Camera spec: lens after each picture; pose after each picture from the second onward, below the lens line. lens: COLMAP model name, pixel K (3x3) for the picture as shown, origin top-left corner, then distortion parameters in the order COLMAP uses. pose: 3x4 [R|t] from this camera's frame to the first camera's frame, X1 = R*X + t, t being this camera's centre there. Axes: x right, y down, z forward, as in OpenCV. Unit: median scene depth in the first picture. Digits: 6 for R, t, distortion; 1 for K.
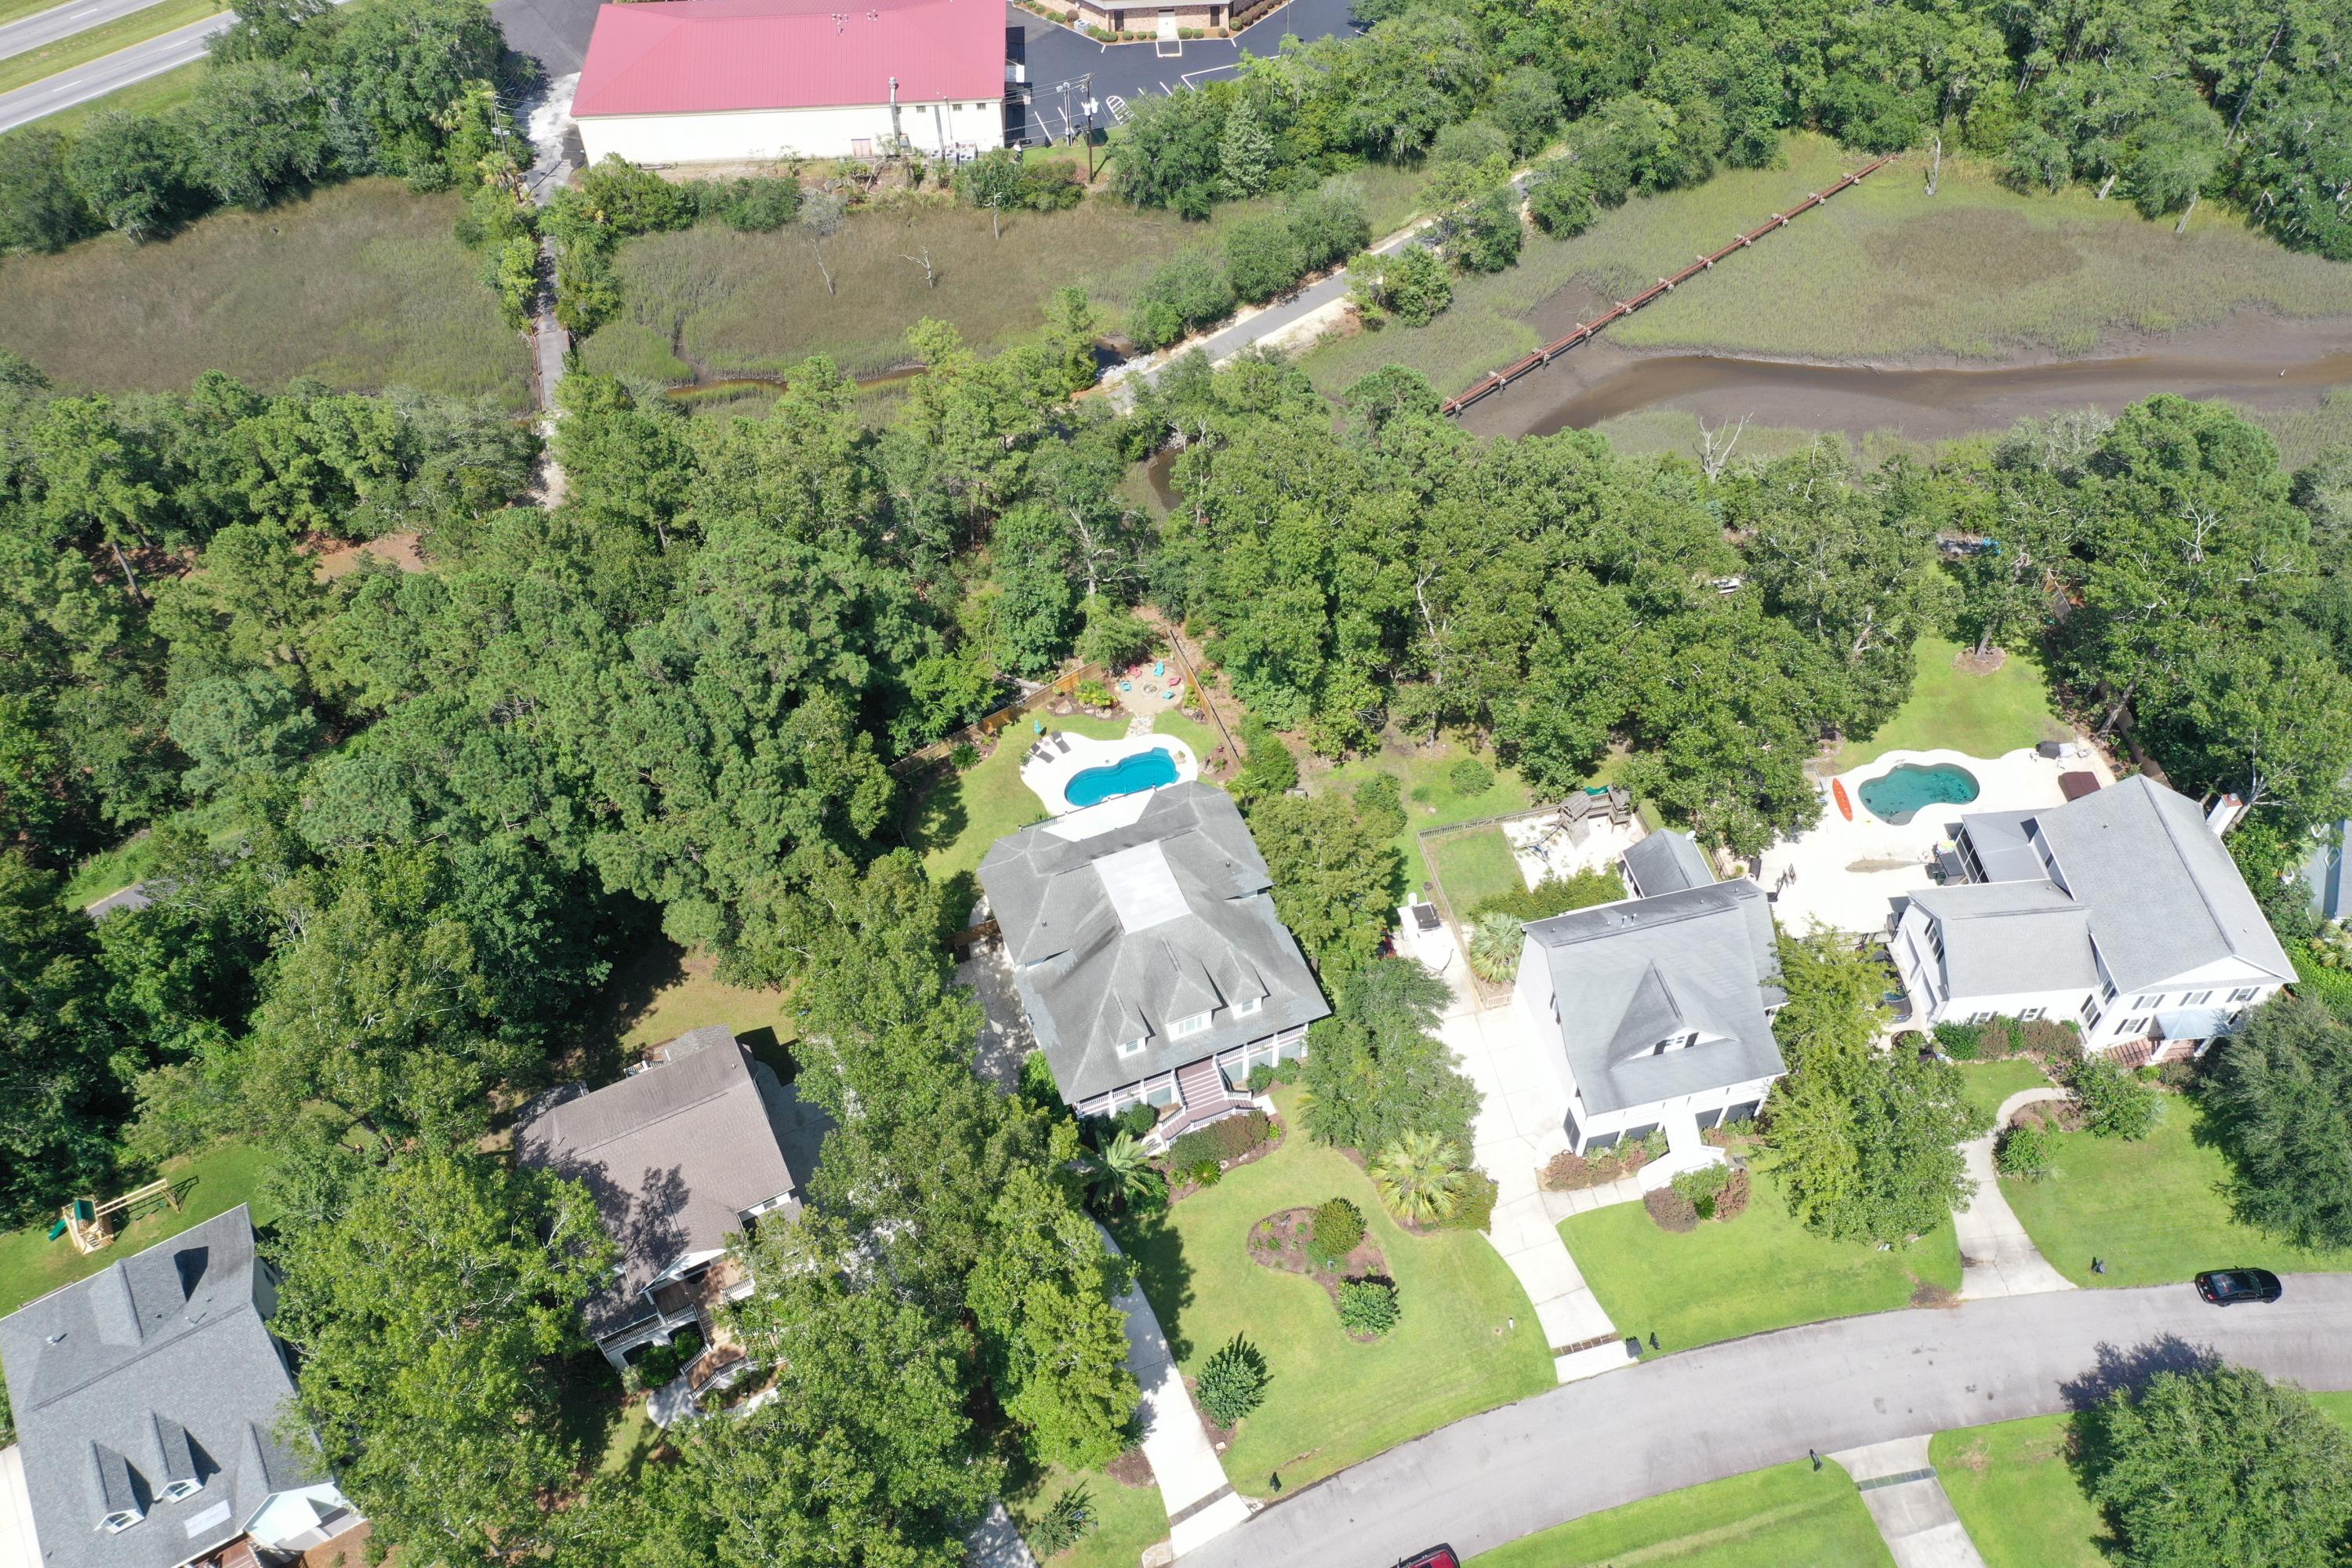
lens RADIAL K [[1850.2, 0, 1171.7], [0, 1850.2, 781.4], [0, 0, 1]] dist [-0.004146, -0.002601]
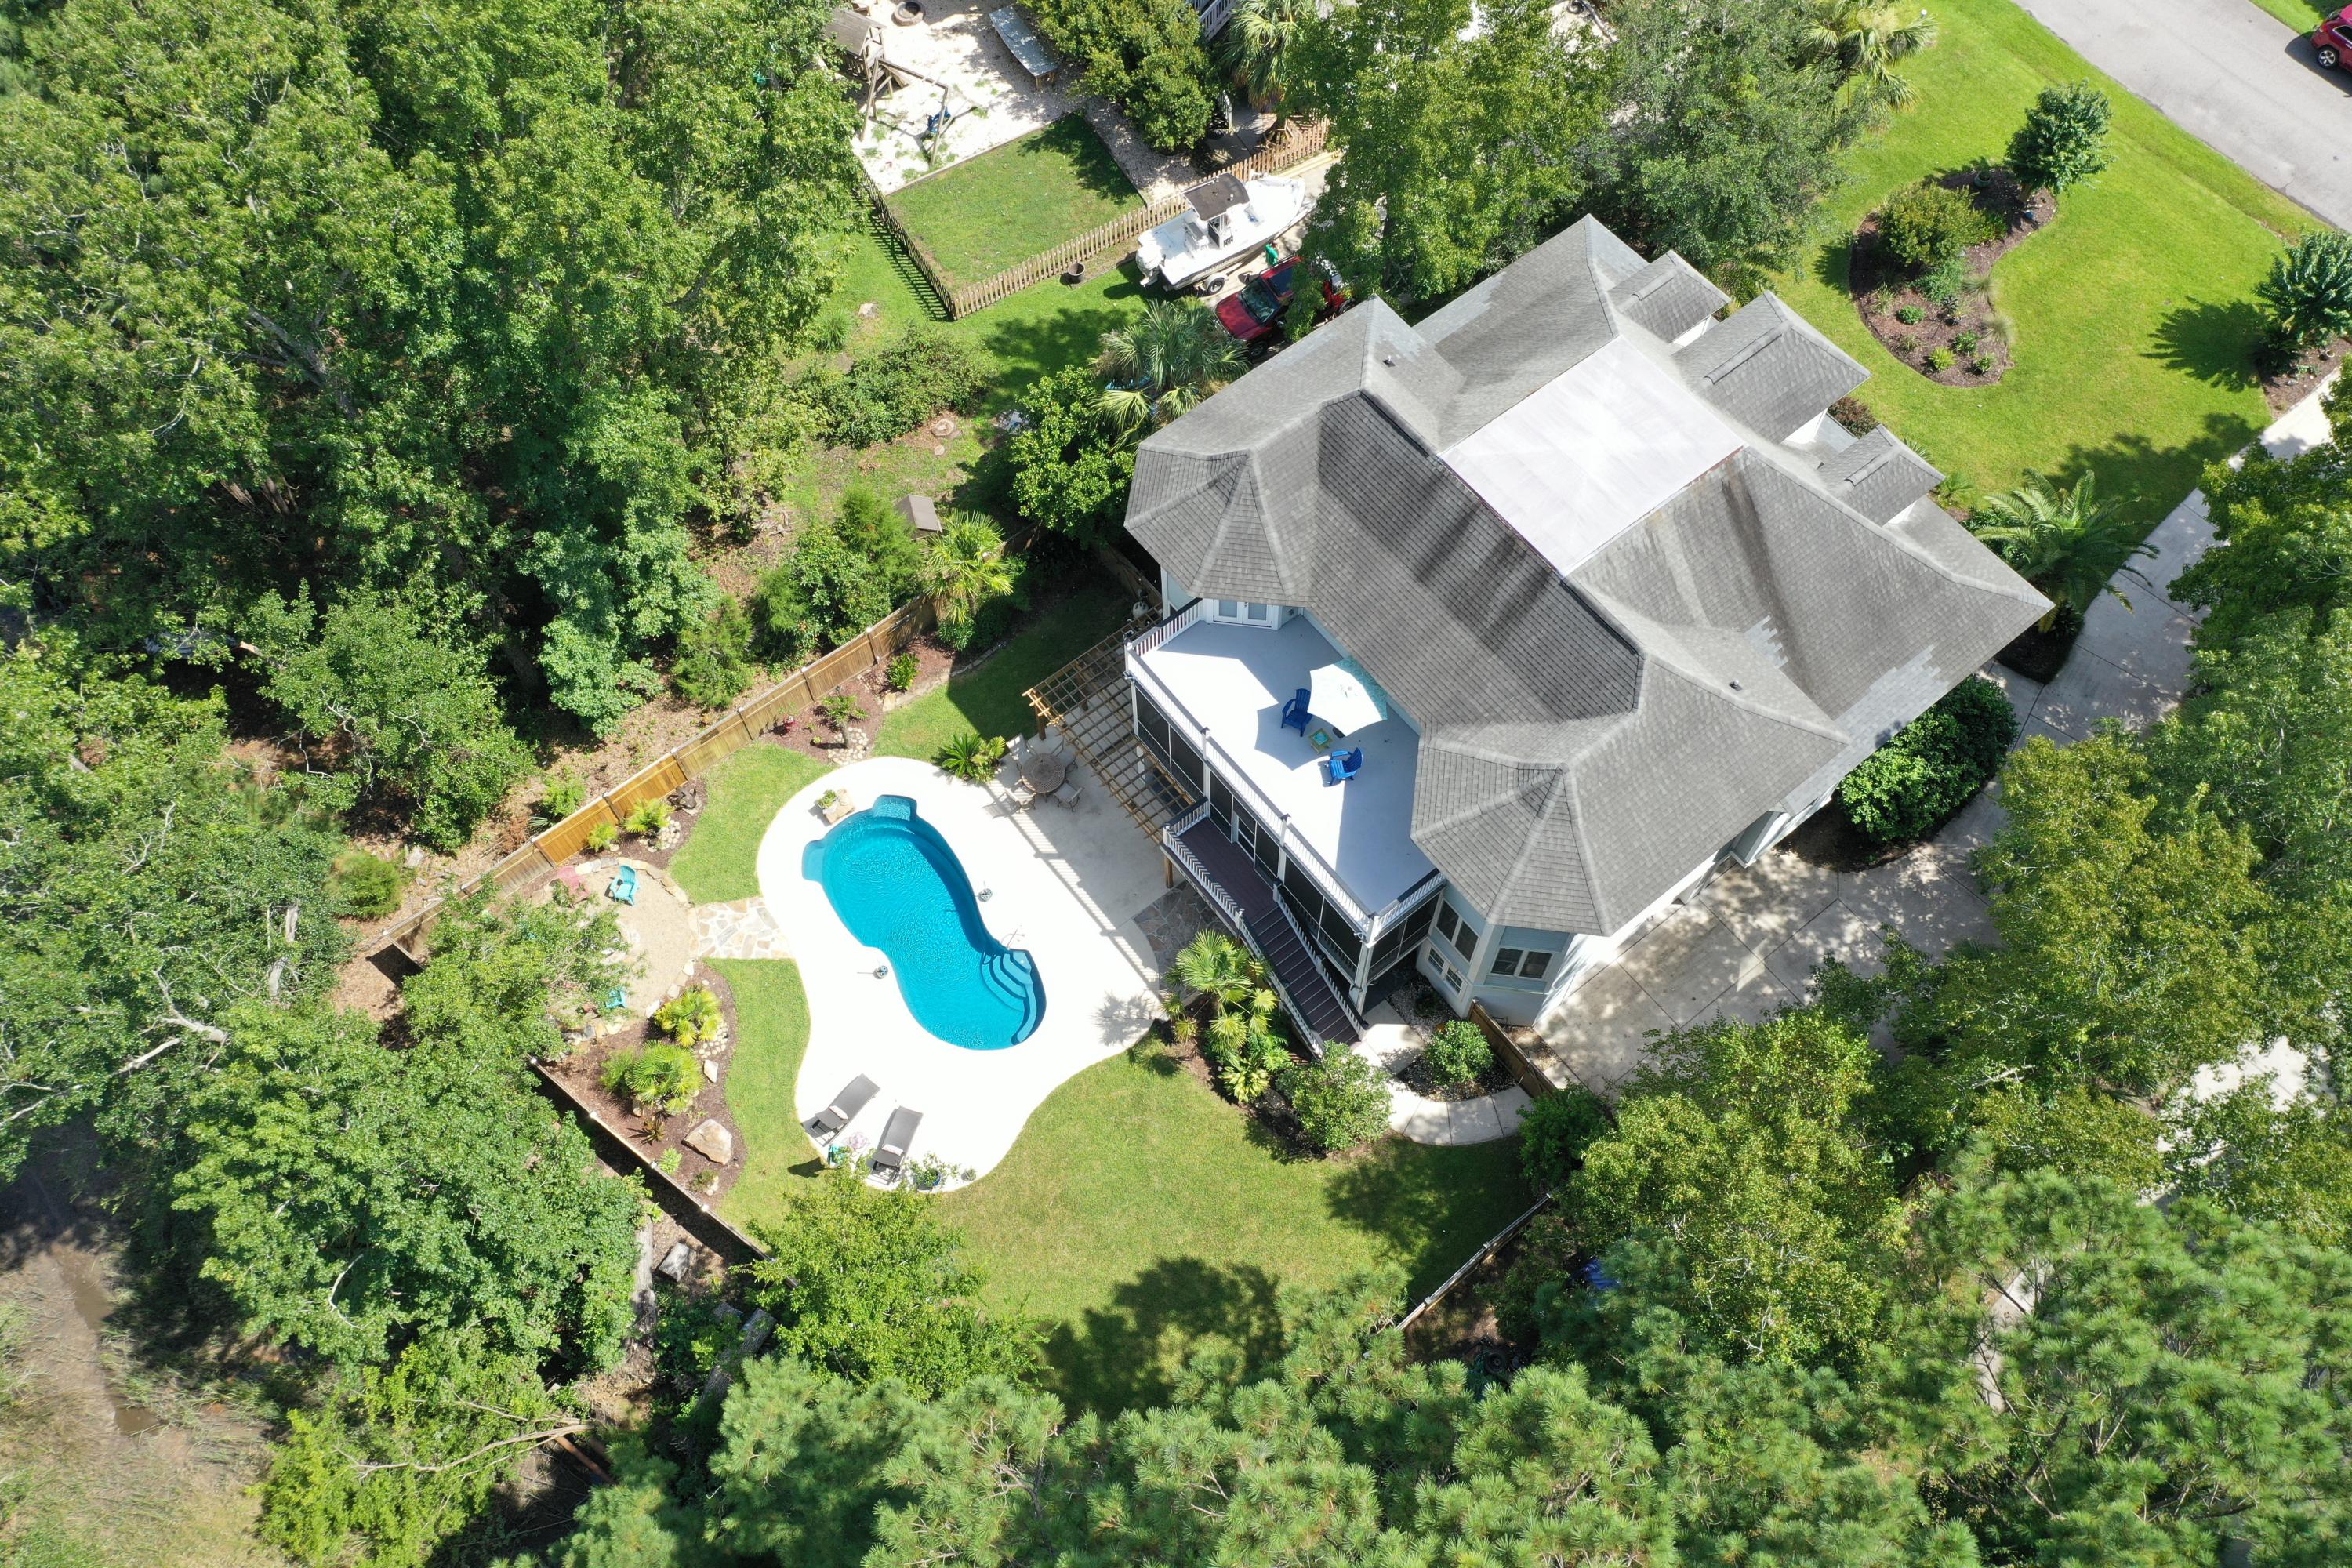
lens RADIAL K [[1850.2, 0, 1171.7], [0, 1850.2, 781.4], [0, 0, 1]] dist [-0.004146, -0.002601]
pose [[-0.286234, -0.840884, 0.459329, -0.189041], [0.747641, 0.103809, 0.655939, -0.213633], [-0.599252, 0.531166, 0.598966, 0.716127]]
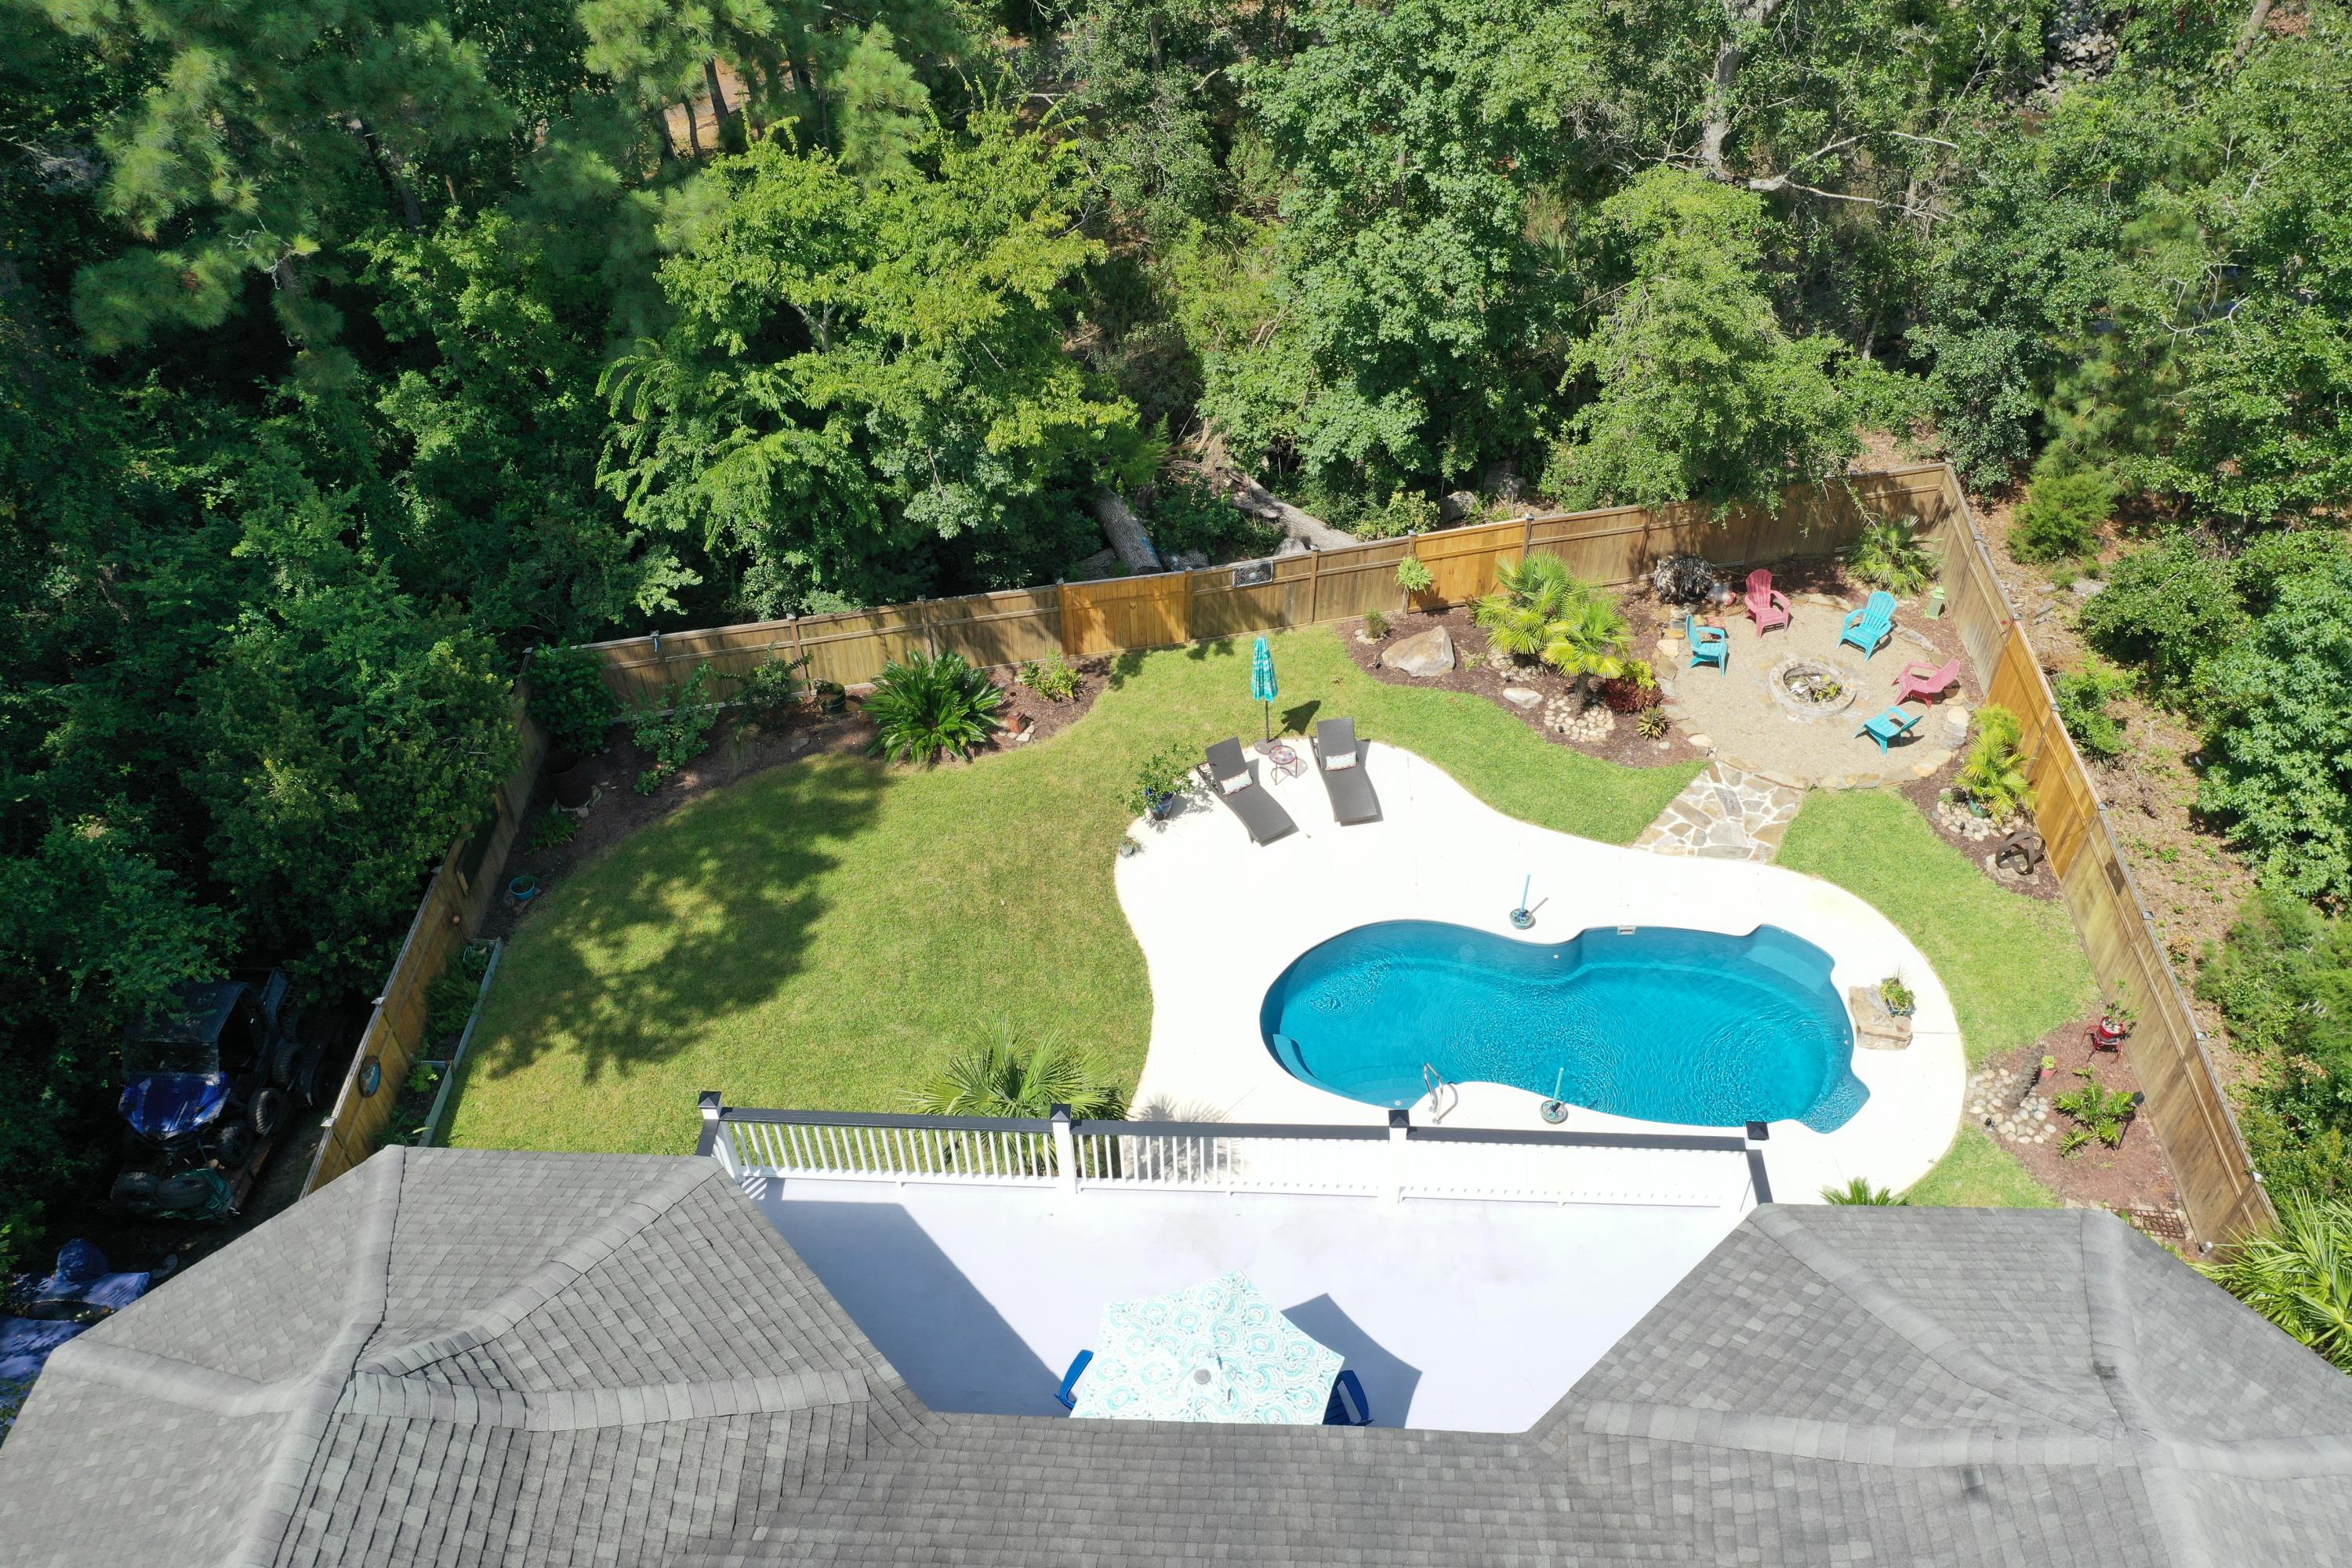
lens RADIAL K [[1850.2, 0, 1171.7], [0, 1850.2, 781.4], [0, 0, 1]] dist [-0.004146, -0.002601]
pose [[0.915140, 0.286510, -0.283604, -0.016347], [-0.312459, 0.948619, -0.049910, -0.002792], [0.254733, 0.134290, 0.957642, 0.782731]]
